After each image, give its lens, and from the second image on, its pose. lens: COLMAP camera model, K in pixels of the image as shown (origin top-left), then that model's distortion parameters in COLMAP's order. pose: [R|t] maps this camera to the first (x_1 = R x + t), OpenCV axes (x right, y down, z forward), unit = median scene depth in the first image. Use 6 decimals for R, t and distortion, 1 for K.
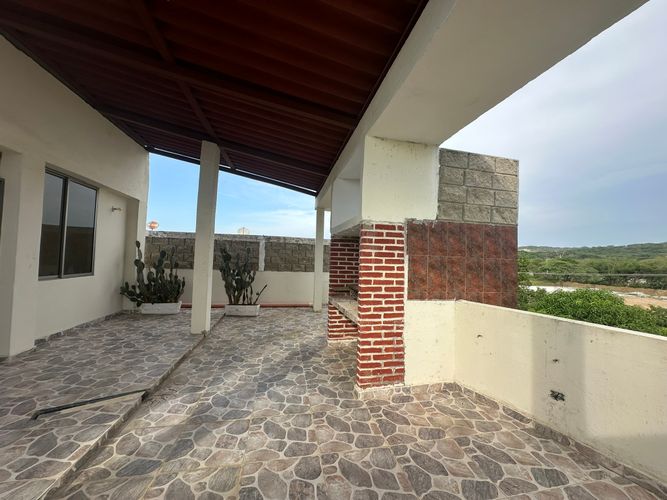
lens RADIAL K [[264.1, 0, 334.1], [0, 264.1, 247.6], [0, 0, 1]] dist [-0.001647, 0.000594]
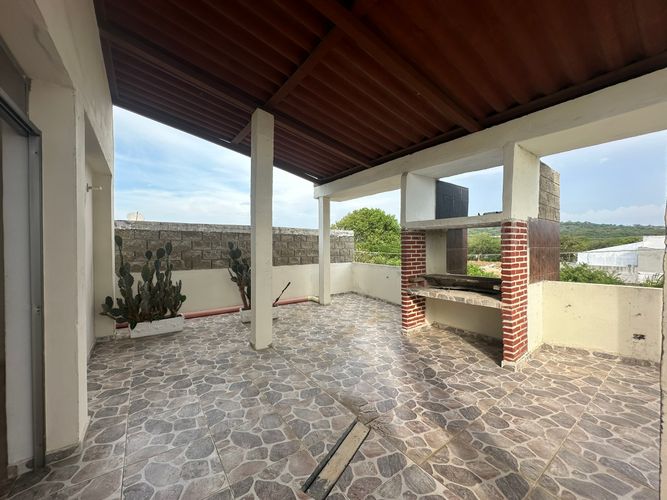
lens RADIAL K [[264.1, 0, 333.2], [0, 264.1, 248.0], [0, 0, 1]] dist [-0.001647, 0.000594]
pose [[0.907939, -0.036951, 0.417471, -1.033267], [0.013592, 0.998178, 0.058790, -0.053135], [-0.418882, -0.047703, 0.906787, 0.275786]]
